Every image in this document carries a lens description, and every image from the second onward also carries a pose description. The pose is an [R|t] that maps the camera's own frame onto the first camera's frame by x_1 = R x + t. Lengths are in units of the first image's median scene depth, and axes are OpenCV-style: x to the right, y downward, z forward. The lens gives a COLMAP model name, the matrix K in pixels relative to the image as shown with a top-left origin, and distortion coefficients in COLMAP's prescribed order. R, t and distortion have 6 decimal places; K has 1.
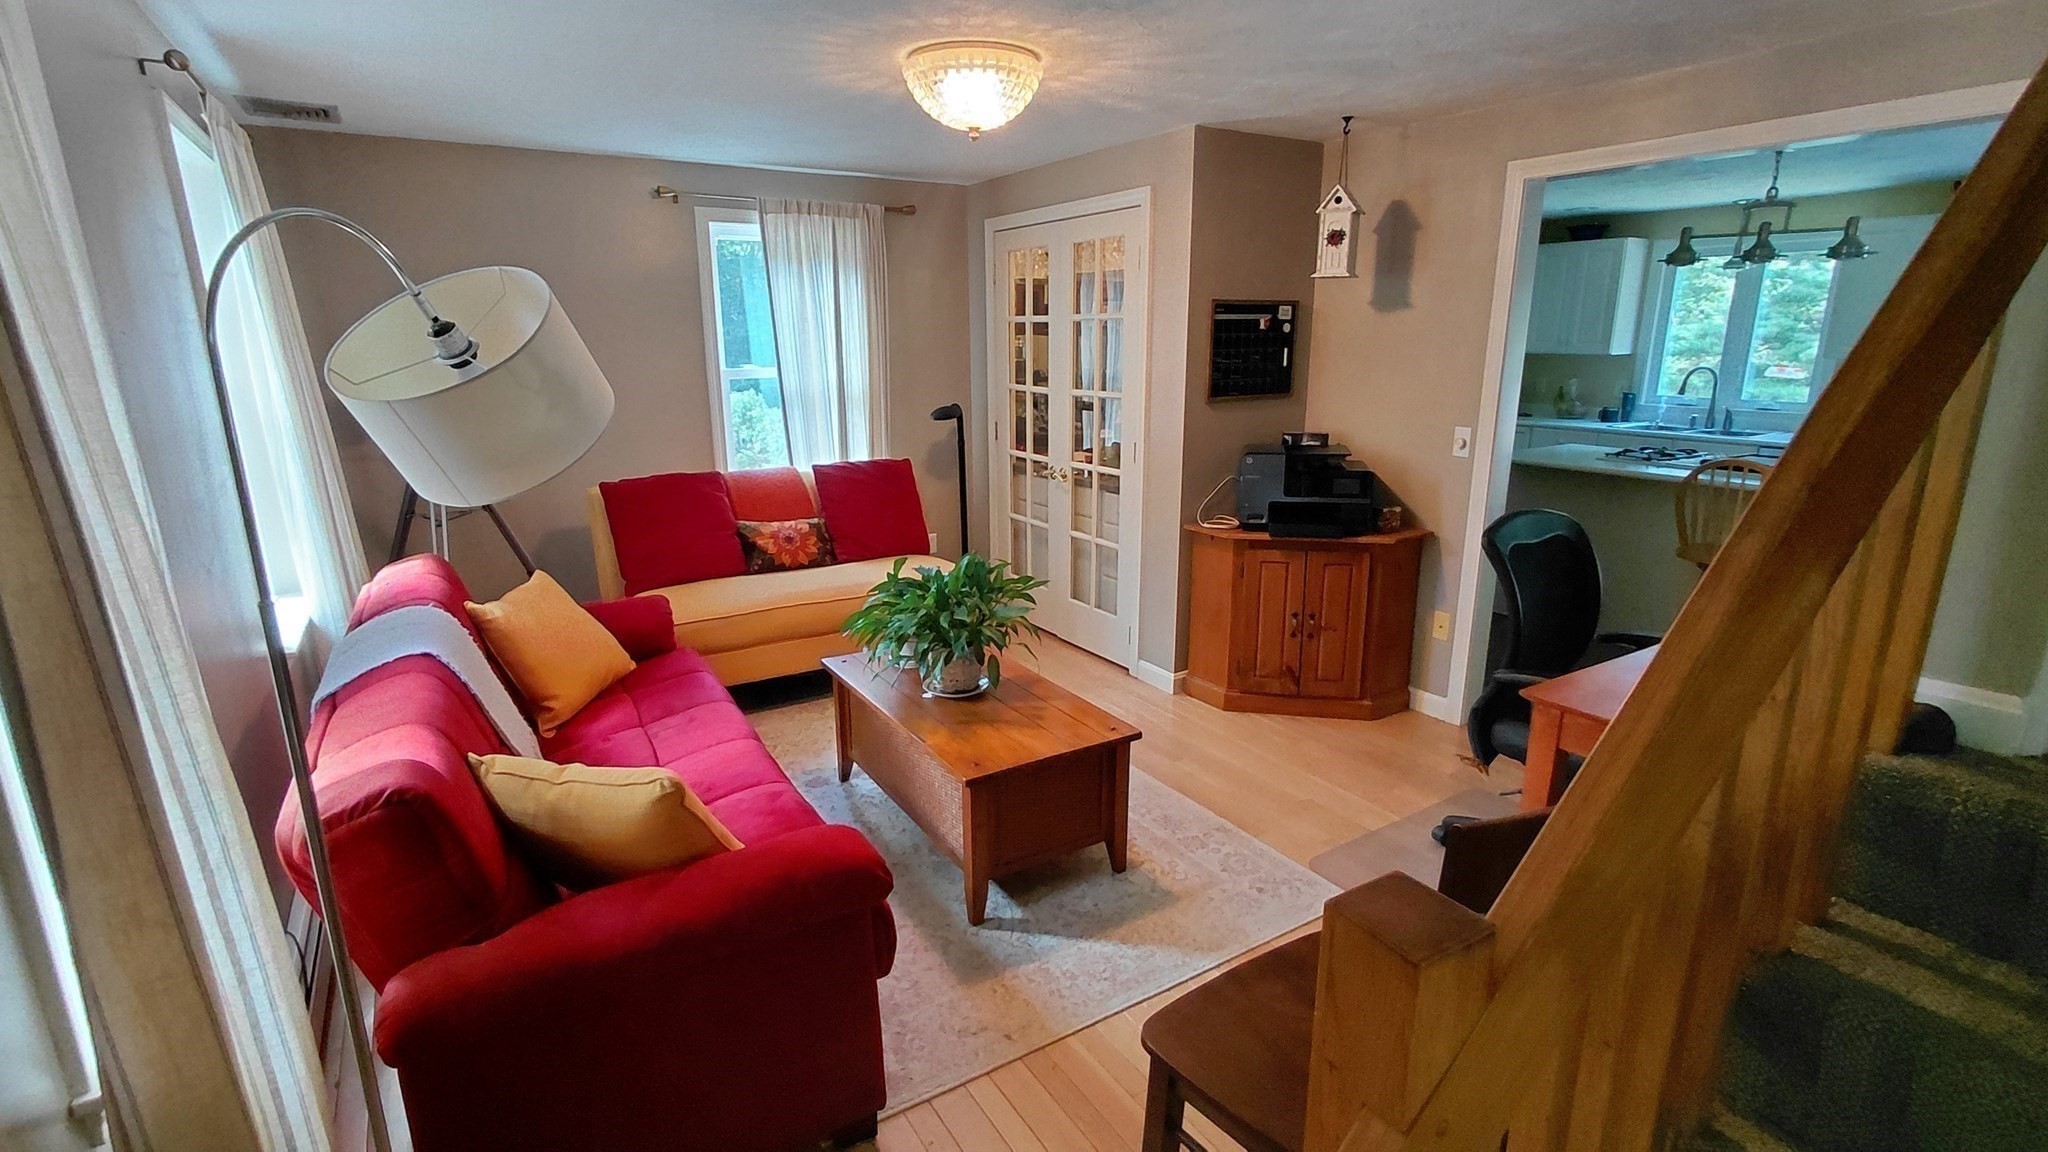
lens RADIAL K [[948.4, 0, 1015.3], [0, 948.4, 578.1], [0, 0, 1]] dist [-0.002088, -0.001064]
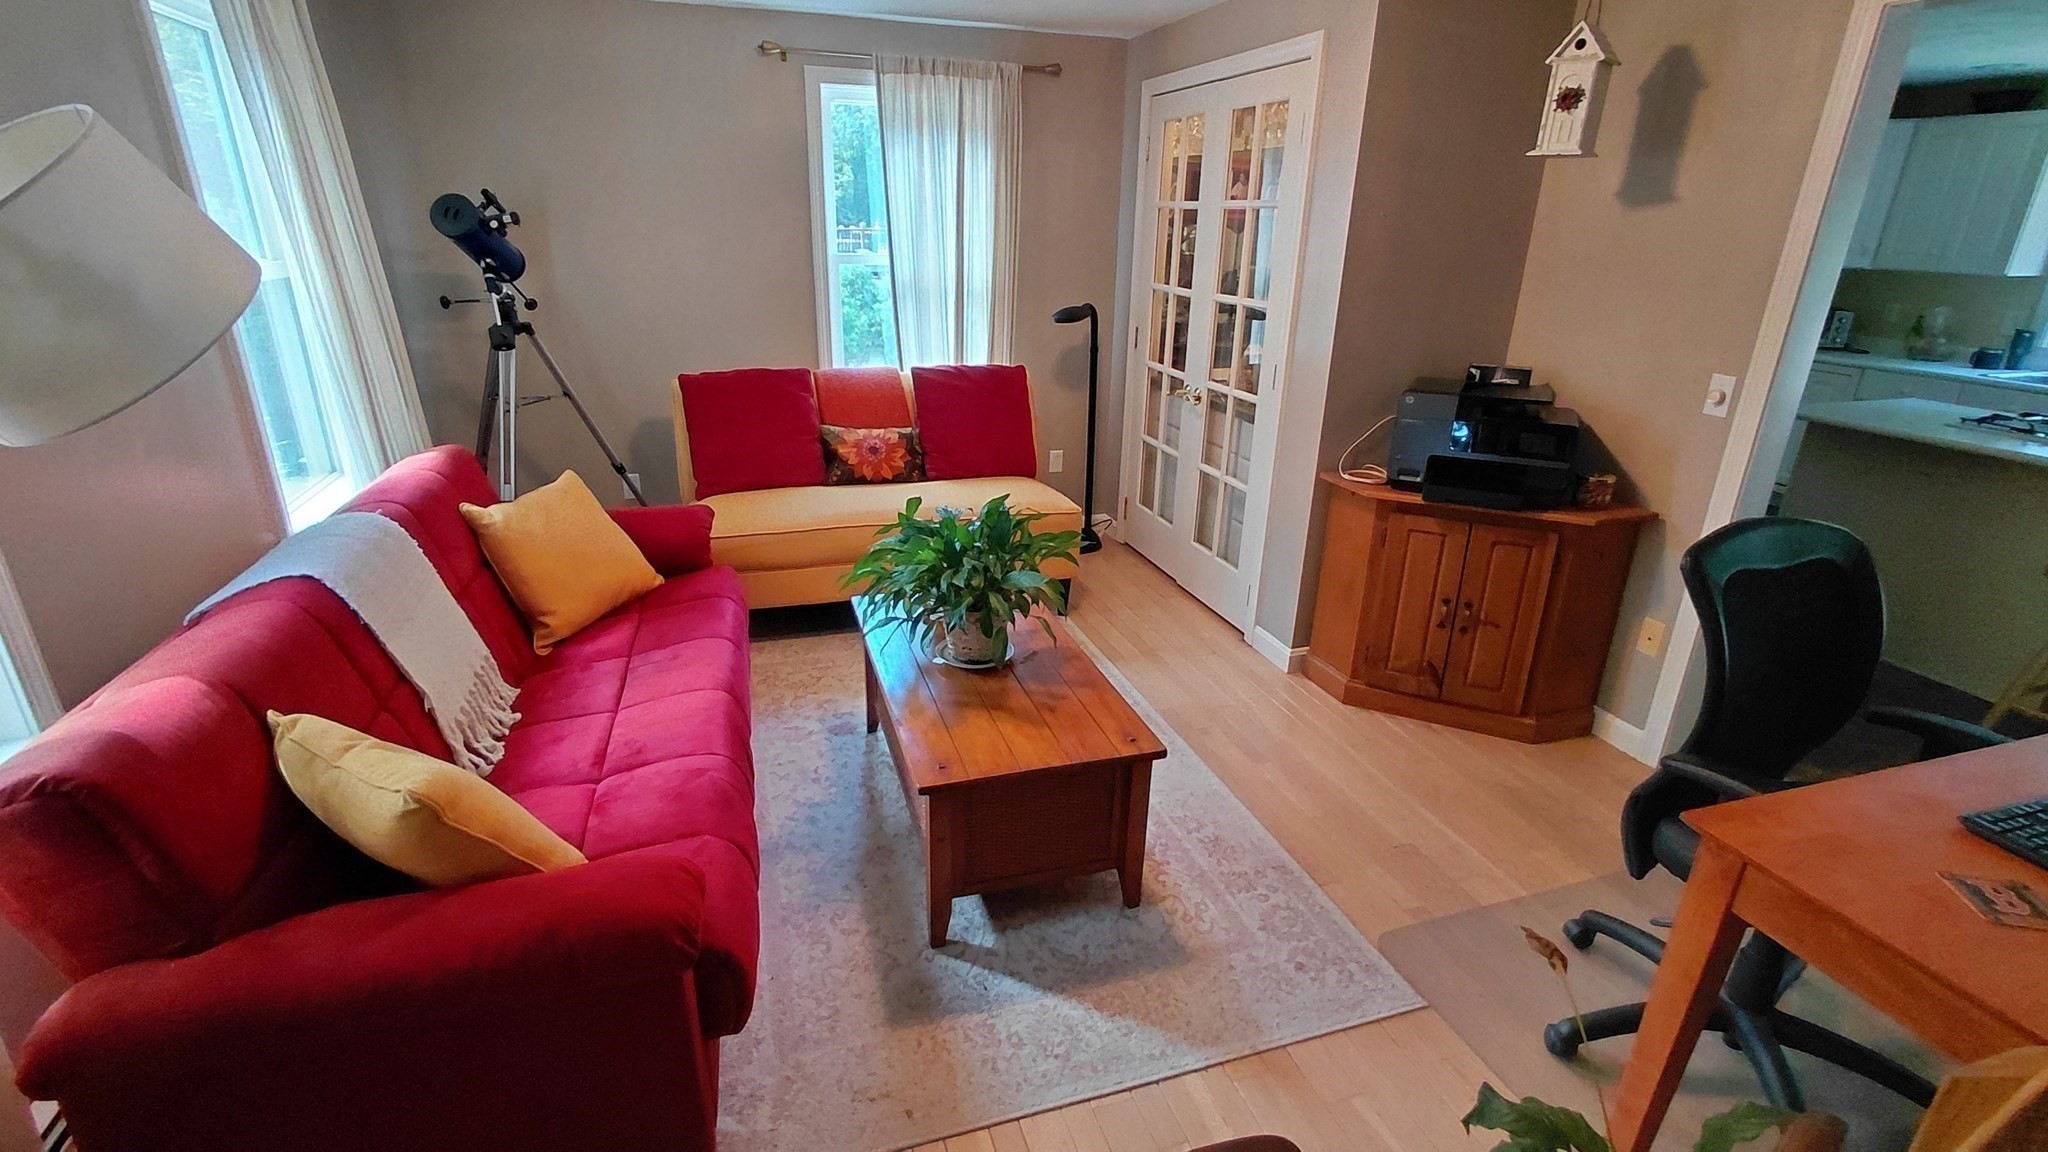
lens RADIAL K [[948.4, 0, 1015.3], [0, 948.4, 578.1], [0, 0, 1]] dist [-0.002088, -0.001064]
pose [[0.969514, 0.110307, -0.218802, 0.115459], [-0.085532, 0.989124, 0.119661, -0.043132], [0.229621, -0.097298, 0.968404, 0.151687]]
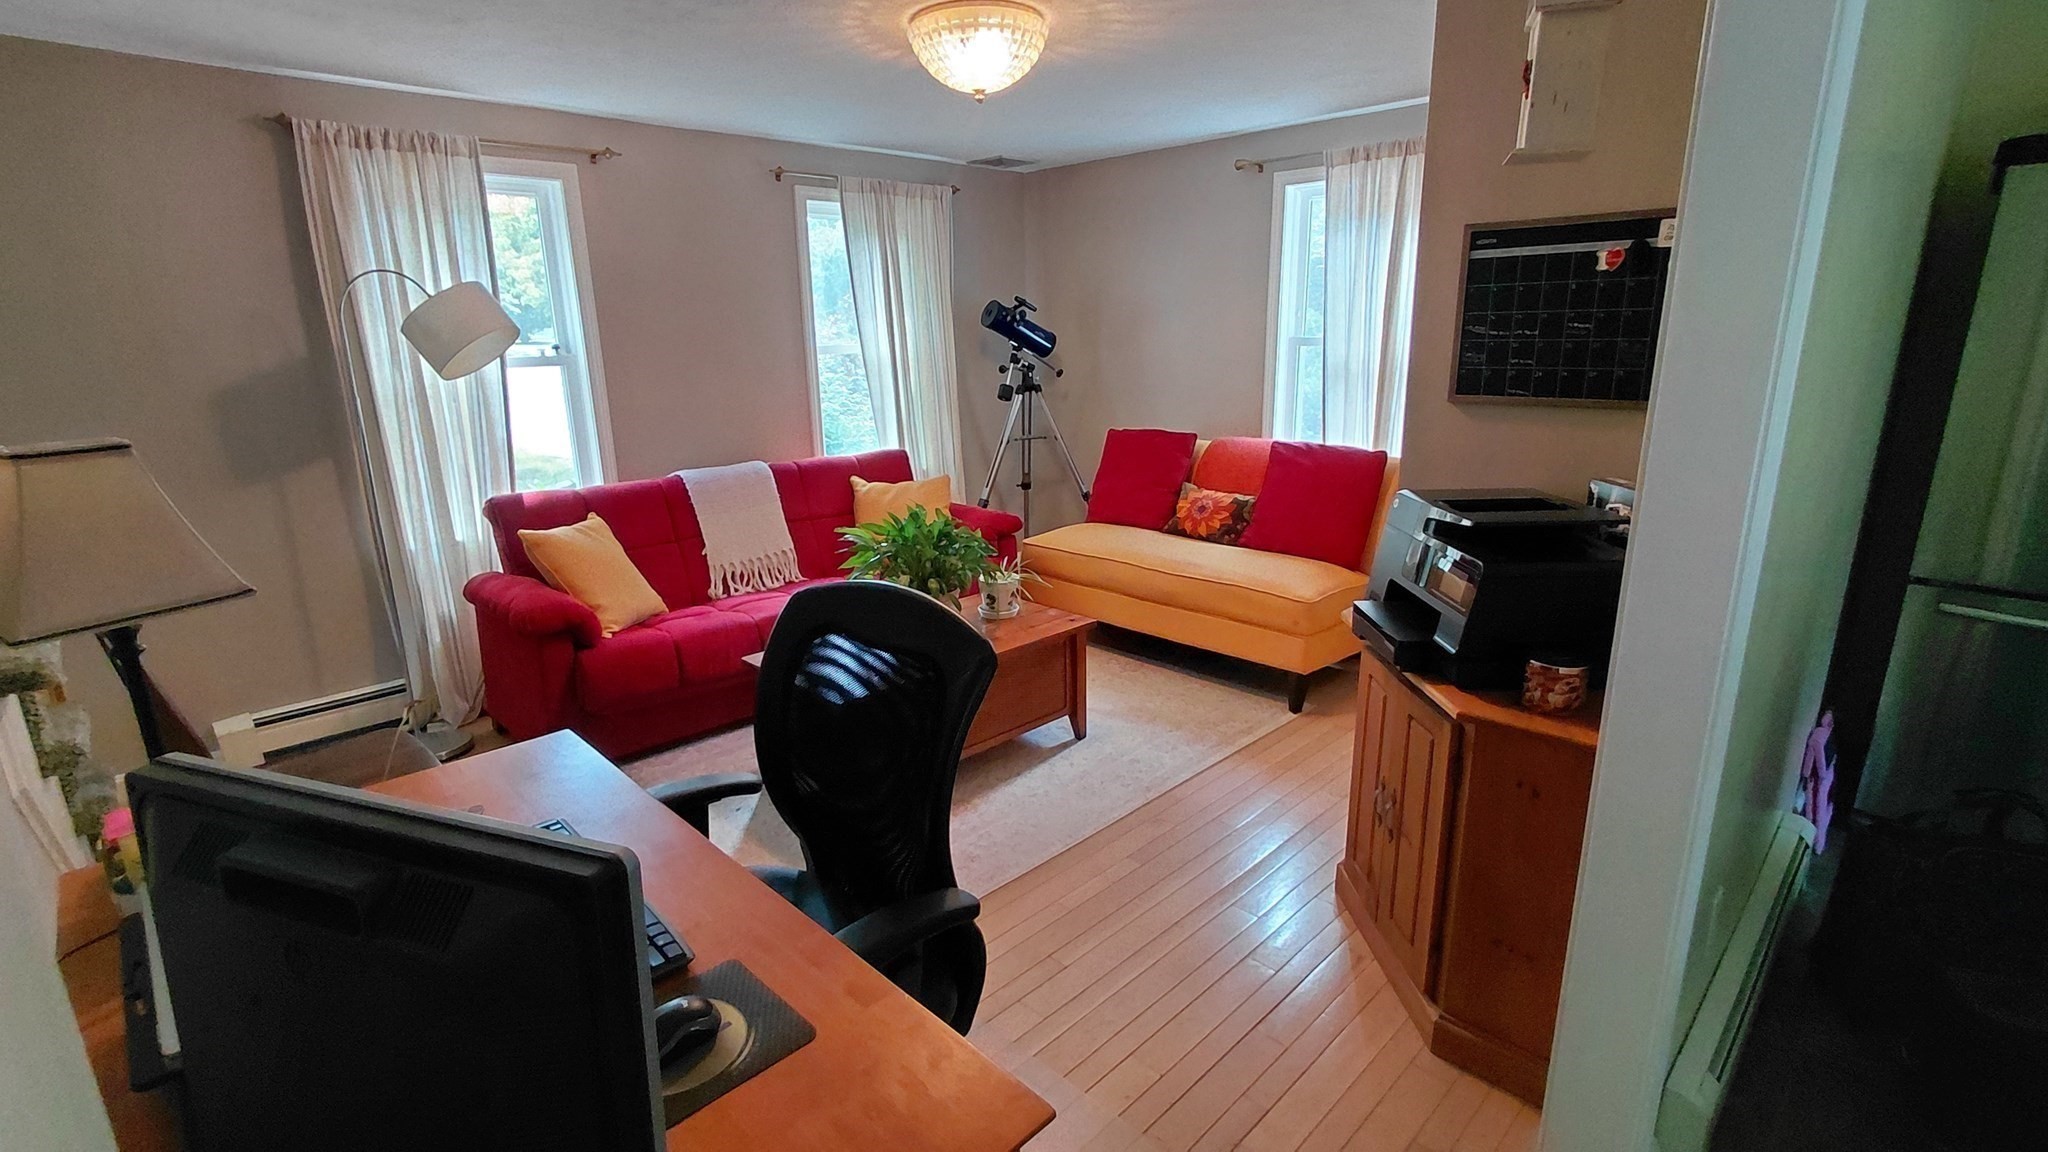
lens RADIAL K [[948.4, 0, 1015.3], [0, 948.4, 578.1], [0, 0, 1]] dist [-0.002088, -0.001064]
pose [[0.226026, 0.253873, -0.940458, 0.735127], [-0.227101, 0.952572, 0.202563, -0.140519], [0.947279, 0.167795, 0.272961, 0.606521]]
